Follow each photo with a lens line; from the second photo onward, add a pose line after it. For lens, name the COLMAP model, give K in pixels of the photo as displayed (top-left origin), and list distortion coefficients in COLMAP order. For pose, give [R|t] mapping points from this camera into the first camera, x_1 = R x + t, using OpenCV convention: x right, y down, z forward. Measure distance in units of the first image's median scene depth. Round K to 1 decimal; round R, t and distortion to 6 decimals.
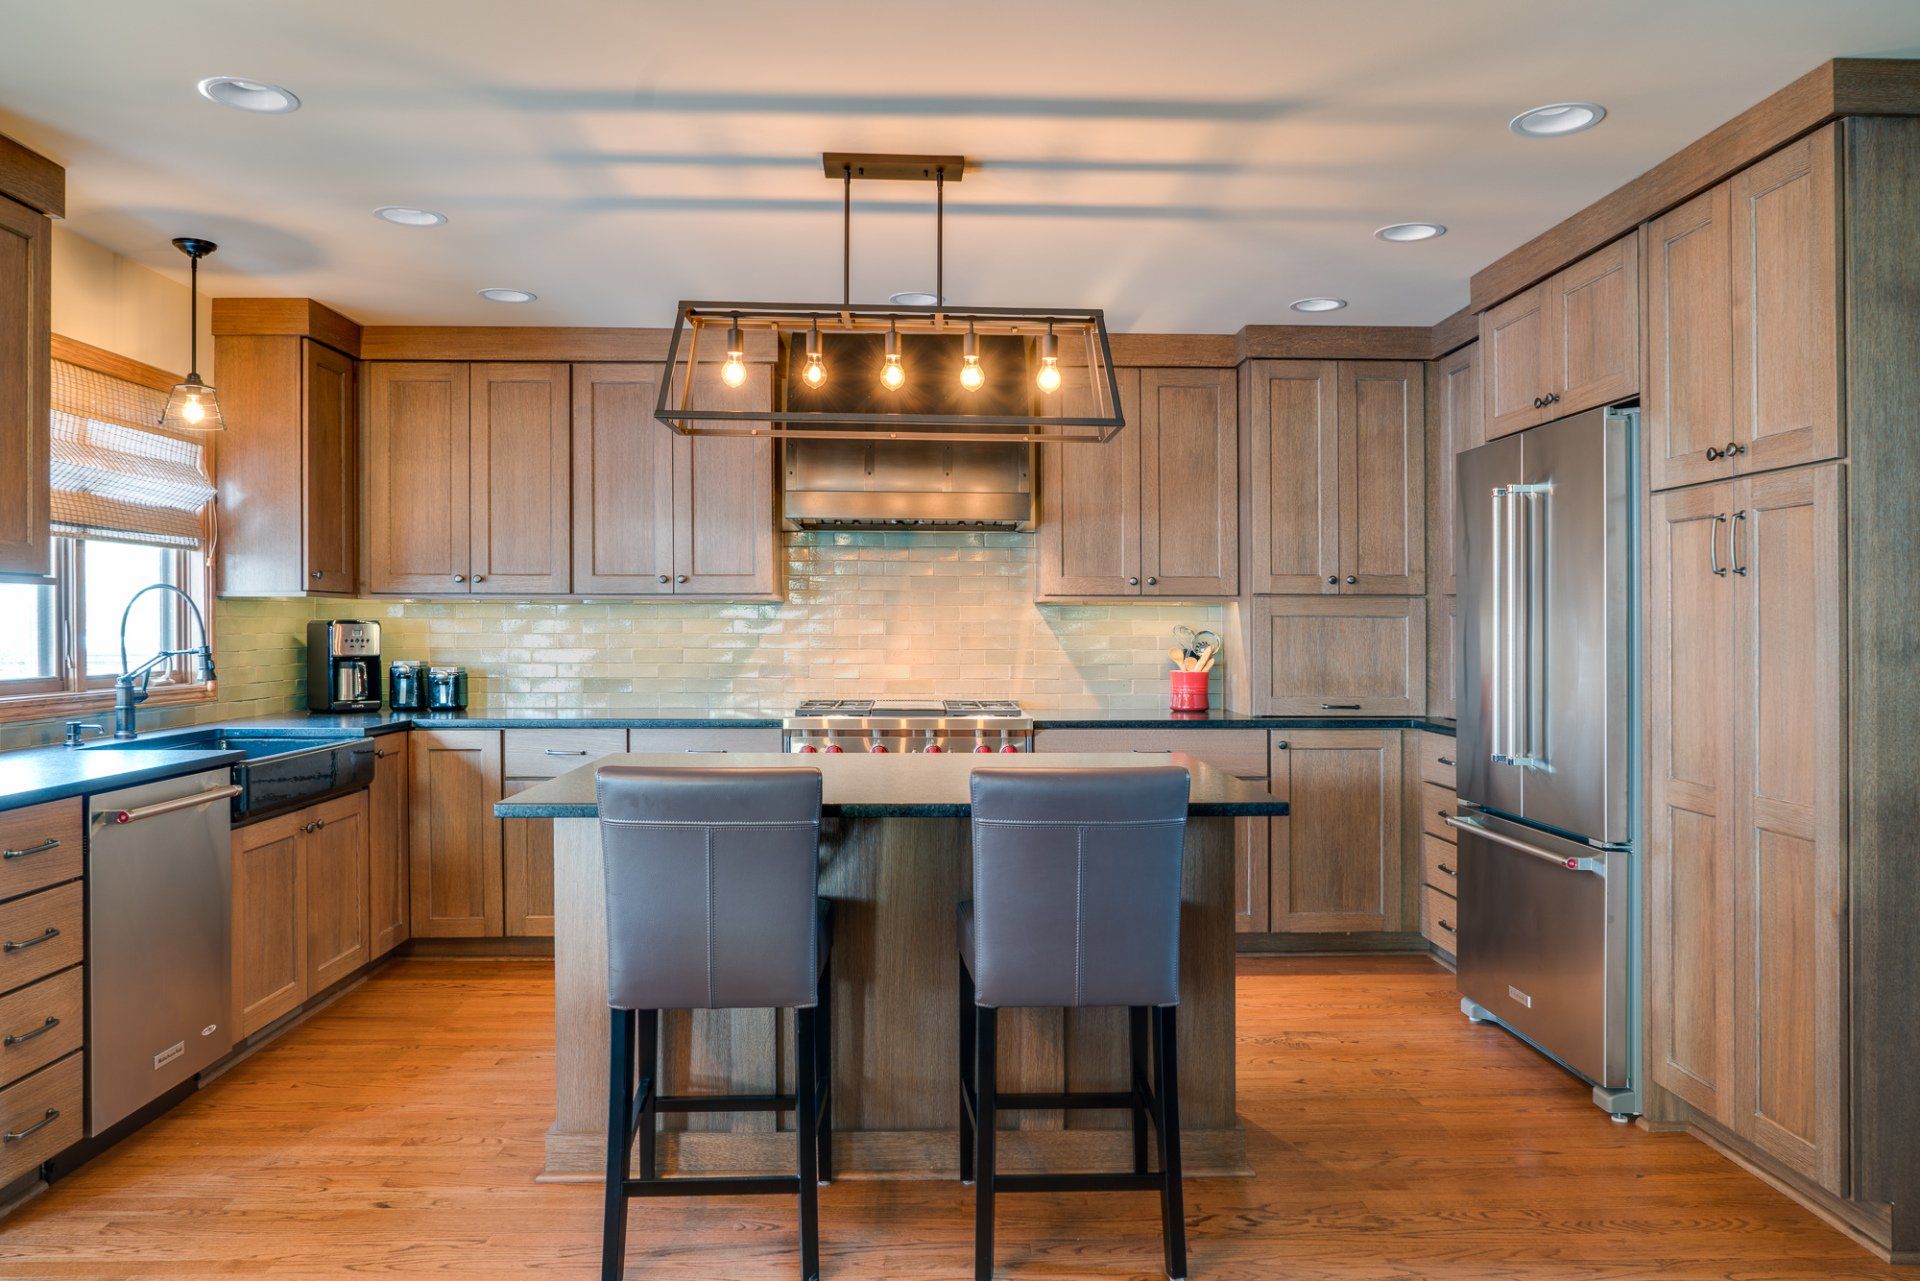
lens RADIAL K [[1319.4, 0, 961.0], [0, 1319.4, 631.9], [0, 0, 1]] dist [0.000519, -0.001083]
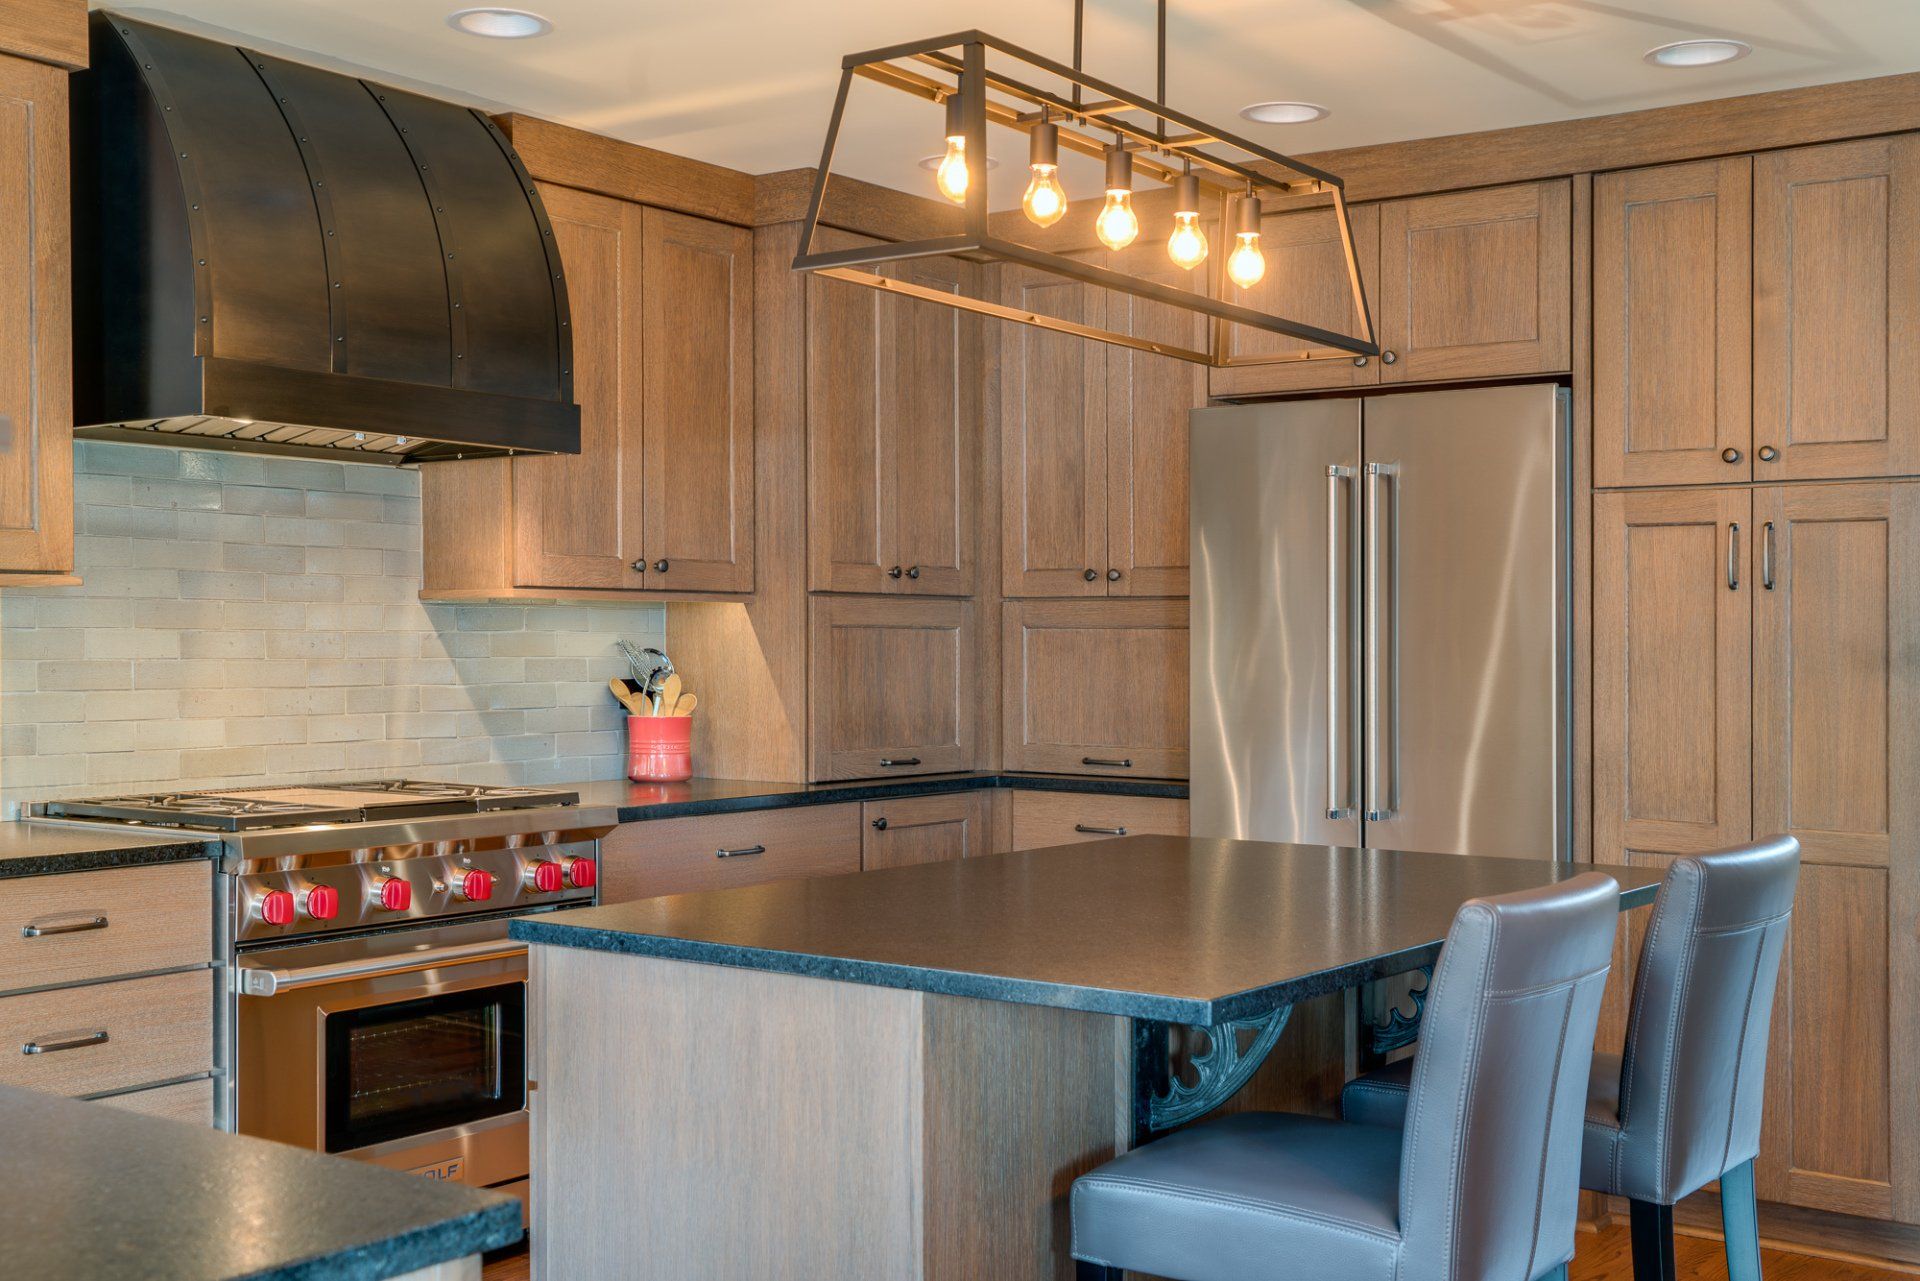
lens RADIAL K [[2185.9, 0, 959.4], [0, 2185.9, 644.0], [0, 0, 1]] dist [0.023831, 0.000000]
pose [[0.618891, -0.001201, 0.785476, -0.558856], [0.000860, 0.999999, 0.000852, -0.004039], [-0.785476, 0.000148, 0.618892, 0.287648]]
